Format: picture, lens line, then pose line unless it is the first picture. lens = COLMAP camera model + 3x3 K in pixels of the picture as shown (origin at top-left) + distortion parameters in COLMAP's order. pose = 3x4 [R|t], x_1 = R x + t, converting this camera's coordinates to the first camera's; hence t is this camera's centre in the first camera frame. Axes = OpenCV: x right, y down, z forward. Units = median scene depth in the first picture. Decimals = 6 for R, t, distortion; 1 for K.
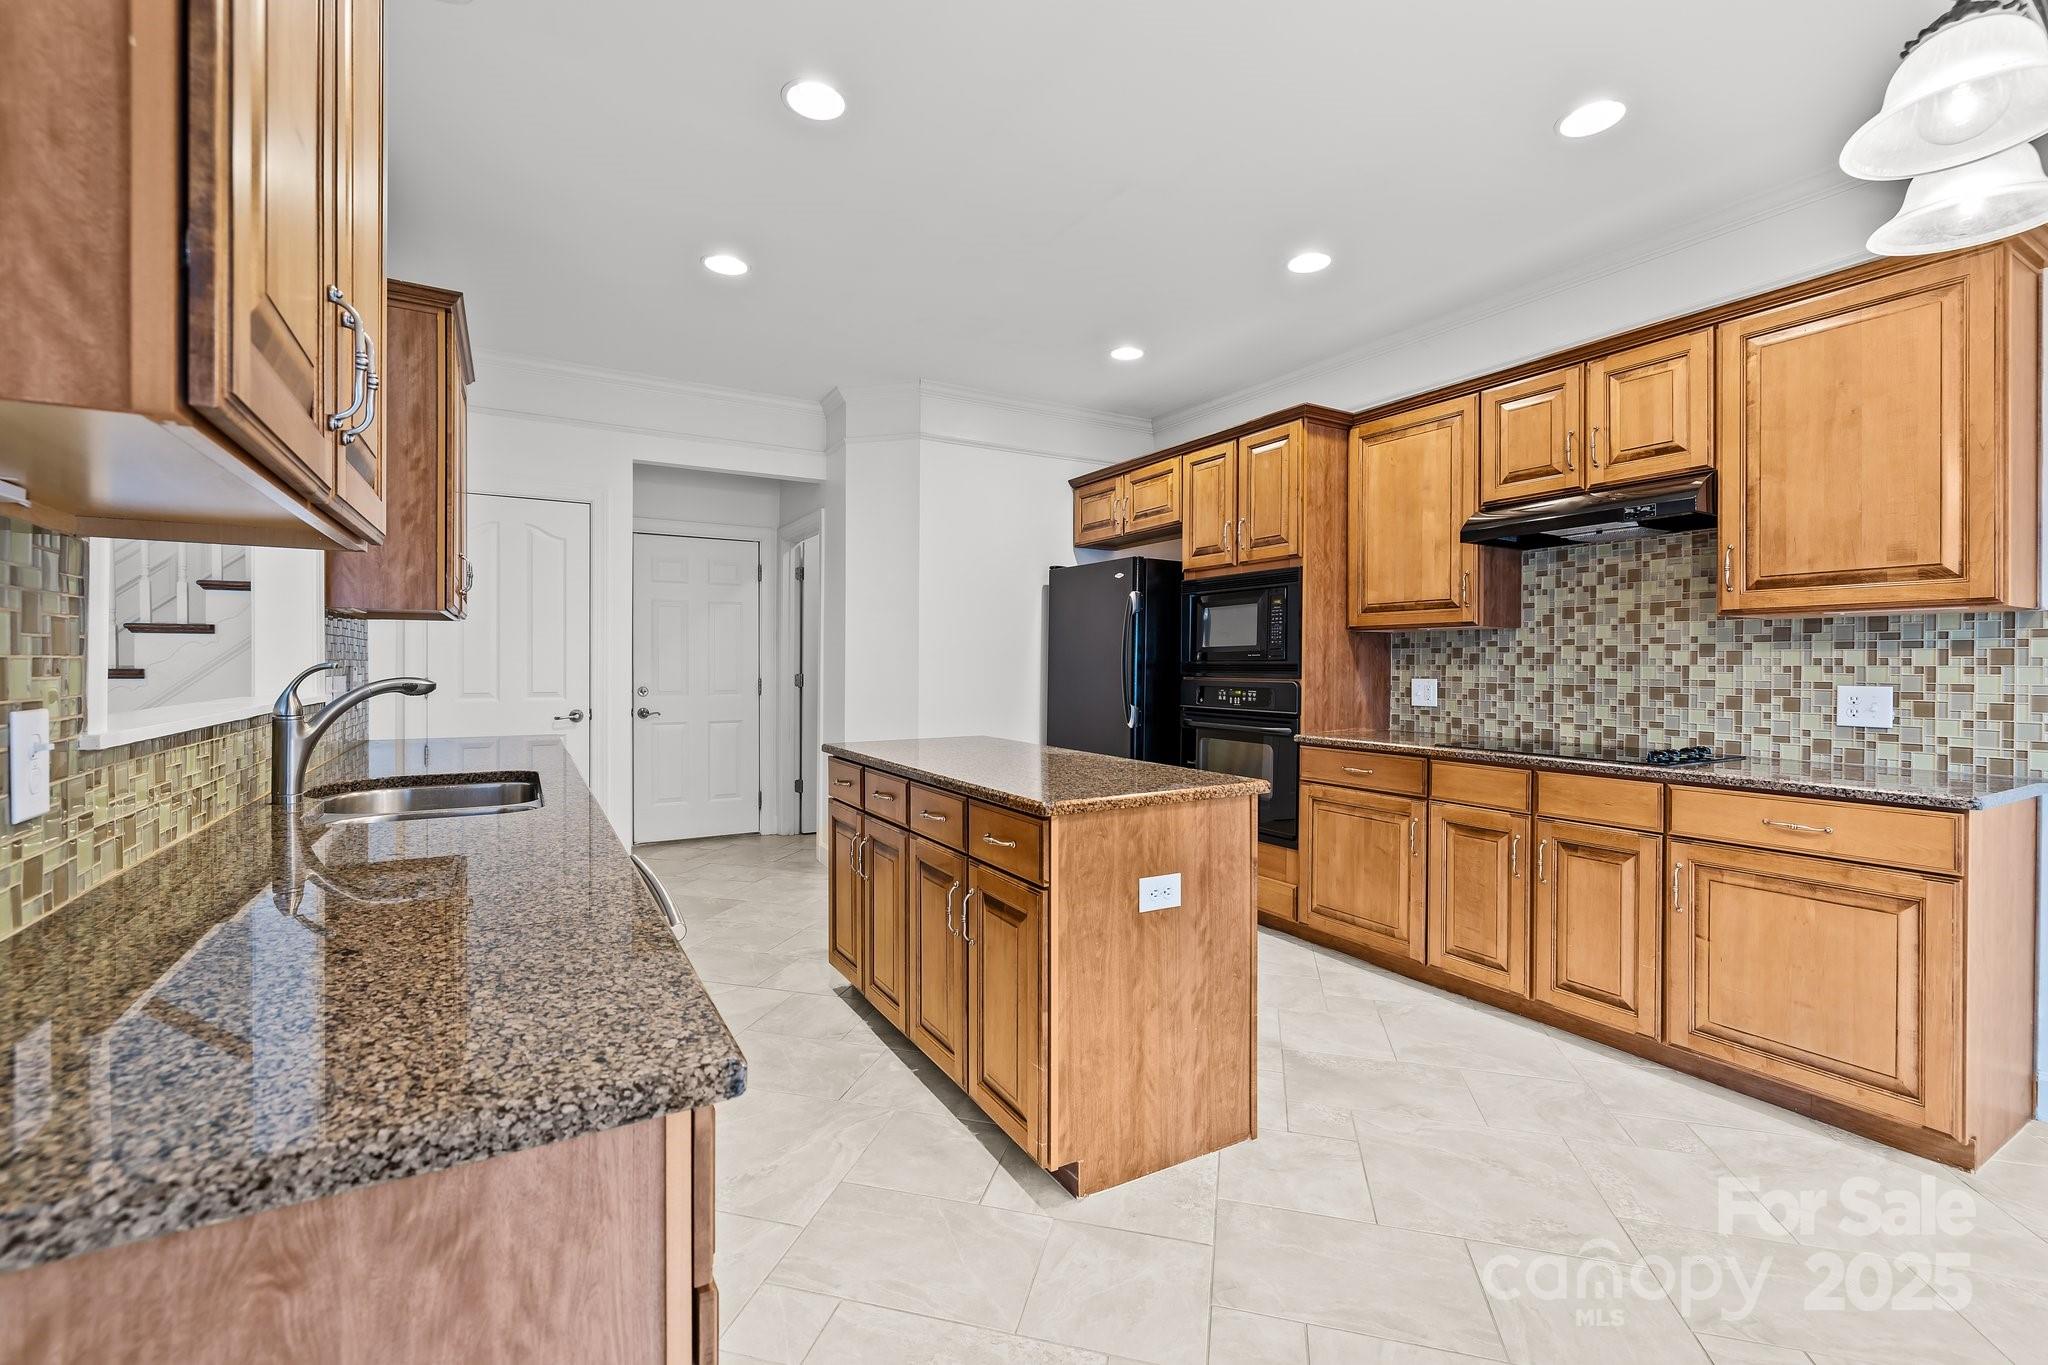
lens RADIAL K [[878.6, 0, 1015.9], [0, 878.6, 668.5], [0, 0, 1]] dist [0.002323, 0.000125]
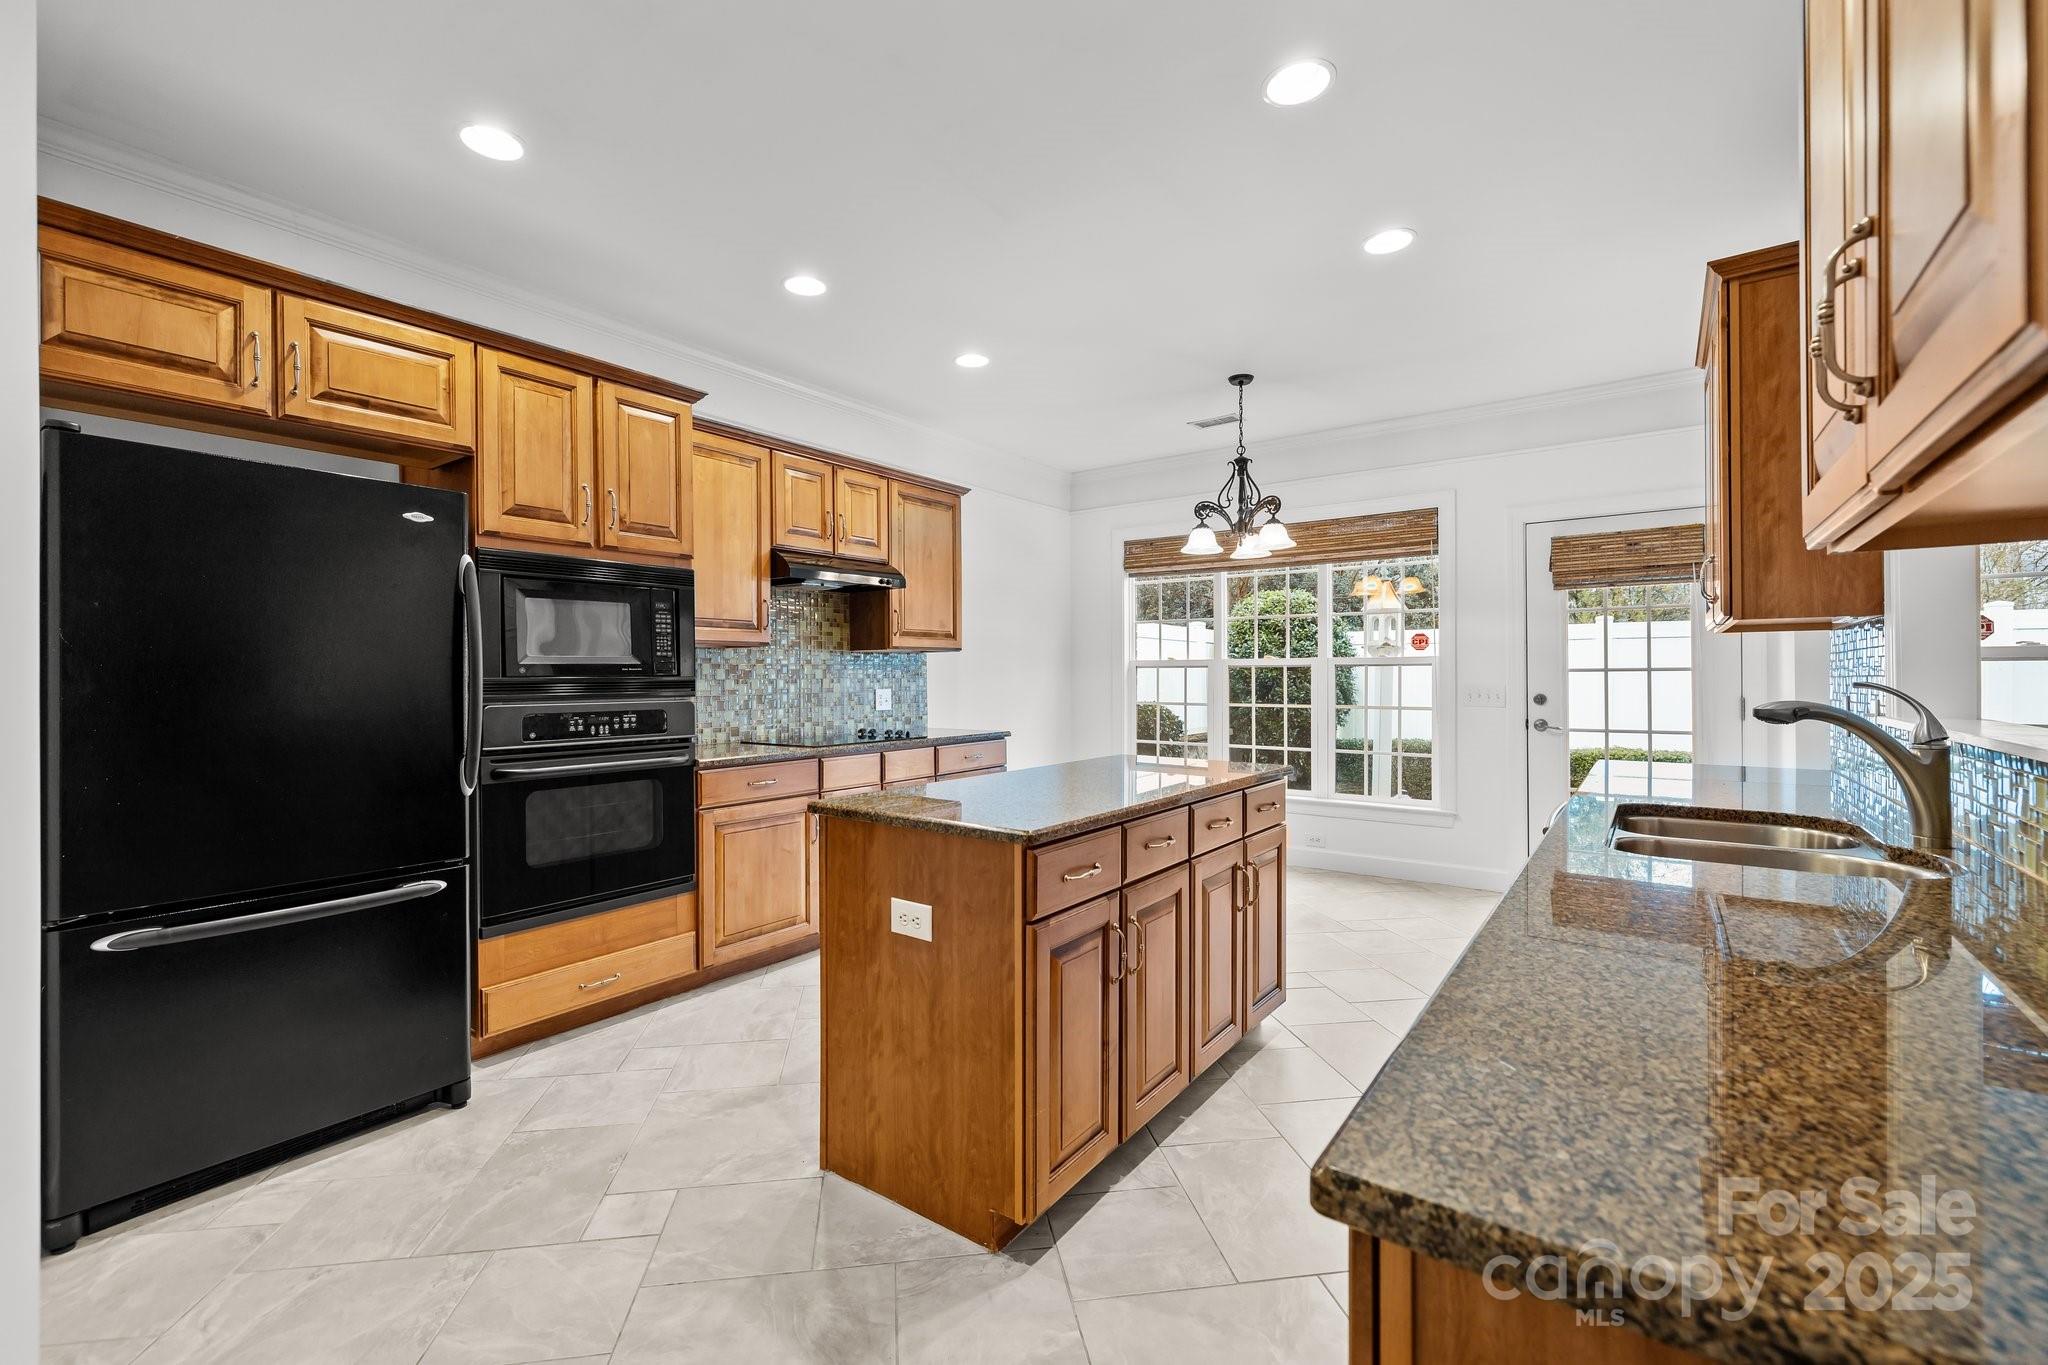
lens RADIAL K [[878.6, 0, 1015.9], [0, 878.6, 668.5], [0, 0, 1]] dist [0.002323, 0.000125]
pose [[-0.412136, 0.003717, 0.911115, -0.703973], [0.004083, 0.999989, -0.002232, -0.015351], [-0.911113, 0.002800, -0.412147, 1.214033]]
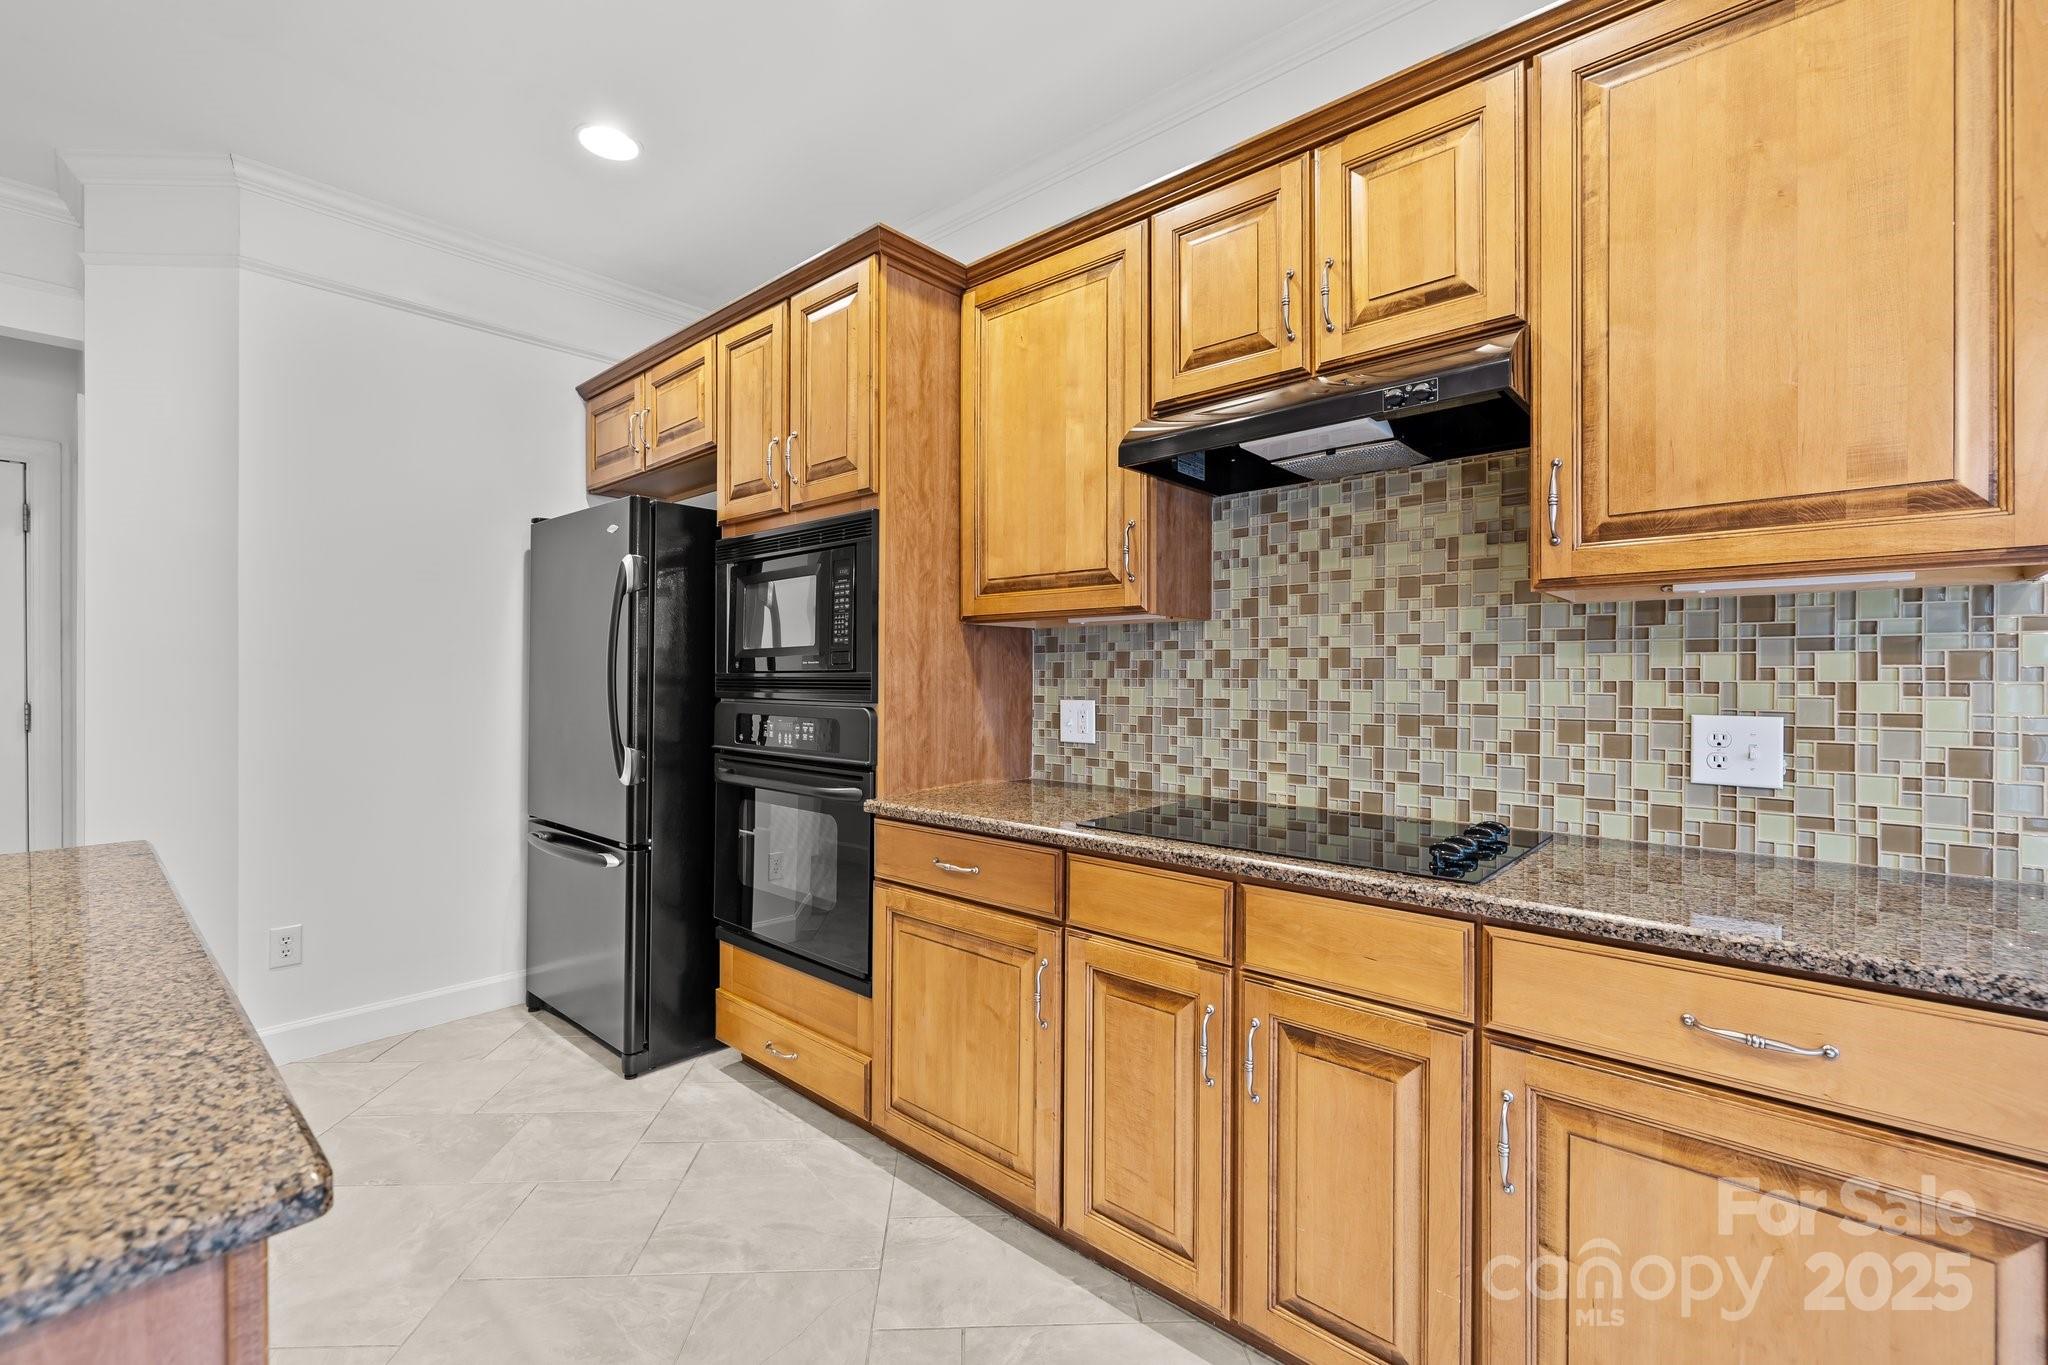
lens RADIAL K [[872.4, 0, 1024.0], [0, 872.4, 682.5], [0, 0, 1]] dist [0.000986, 0.000042]
pose [[0.949899, -0.004565, 0.312524, 0.268583], [0.003266, 0.999984, 0.004681, -0.005039], [-0.312540, -0.003426, 0.949898, 0.478597]]
